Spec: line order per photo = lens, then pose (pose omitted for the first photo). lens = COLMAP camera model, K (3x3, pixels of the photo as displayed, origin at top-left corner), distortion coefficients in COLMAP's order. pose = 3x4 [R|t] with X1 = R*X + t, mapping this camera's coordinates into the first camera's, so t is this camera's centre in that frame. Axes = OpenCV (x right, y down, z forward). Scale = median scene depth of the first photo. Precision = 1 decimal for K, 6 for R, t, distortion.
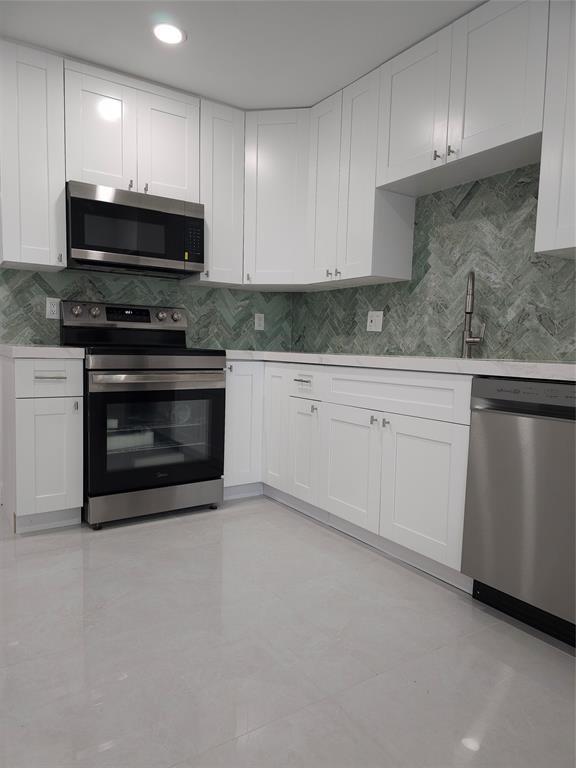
lens RADIAL K [[508.7, 0, 270.7], [0, 508.7, 395.9], [0, 0, 1]] dist [0.062341, -0.059270]
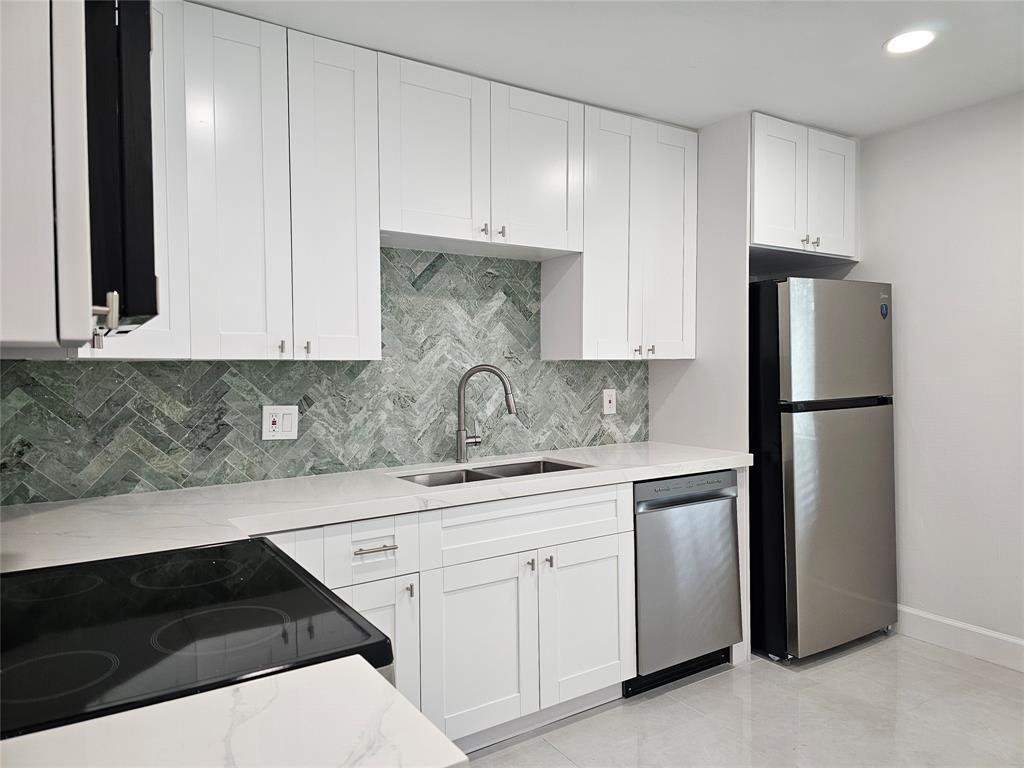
lens RADIAL K [[678.3, 0, 505.8], [0, 678.3, 389.9], [0, 0, 1]] dist [0.062341, -0.059270]
pose [[0.000072, -0.061363, 0.998116, -0.735622], [0.112909, 0.991733, 0.060963, -0.255590], [-0.993605, 0.112692, 0.007000, 0.926272]]
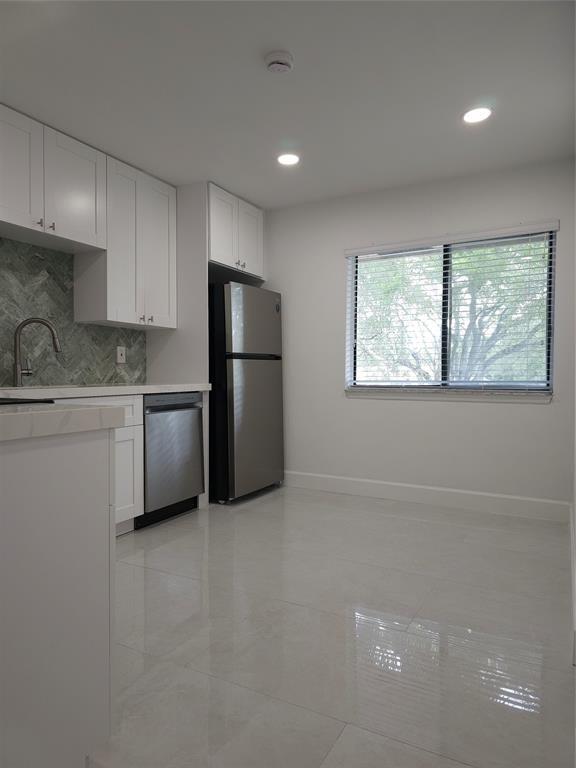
lens RADIAL K [[508.7, 0, 285.2], [0, 508.7, 386.9], [0, 0, 1]] dist [0.062341, -0.059270]
pose [[-0.488903, -0.056748, 0.870490, -0.976275], [0.071475, 0.991921, 0.104807, -0.157260], [-0.869405, 0.113459, -0.480897, 1.055375]]
